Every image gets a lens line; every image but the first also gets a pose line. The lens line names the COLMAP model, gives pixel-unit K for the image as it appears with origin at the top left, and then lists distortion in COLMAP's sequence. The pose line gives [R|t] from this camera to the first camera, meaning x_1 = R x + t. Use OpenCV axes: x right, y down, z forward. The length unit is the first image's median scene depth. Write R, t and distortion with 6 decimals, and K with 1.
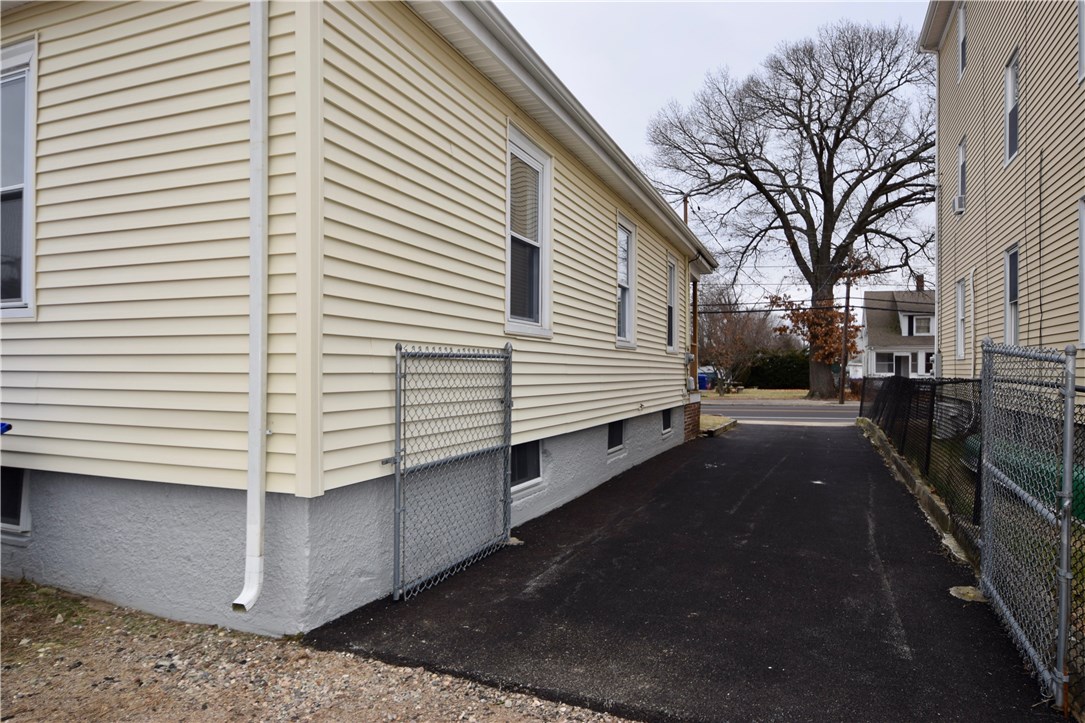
lens RADIAL K [[704.9, 0, 542.5], [0, 704.9, 361.5], [0, 0, 1]] dist [0.003048, 0.001112]
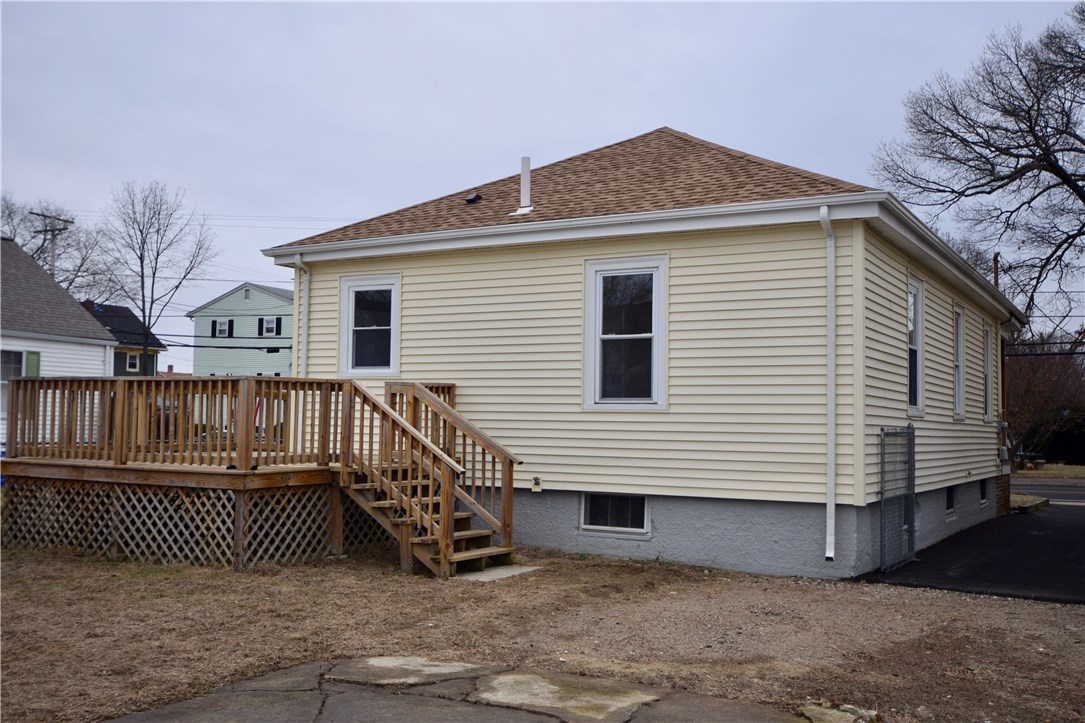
lens RADIAL K [[1080.7, 0, 542.5], [0, 1080.7, 361.5], [0, 0, 1]] dist [0.012647, 0.005148]
pose [[0.988918, 0.000881, -0.148457, -0.188854], [-0.008441, 0.998698, -0.050307, -0.013680], [0.148220, 0.051003, 0.987638, -0.538624]]
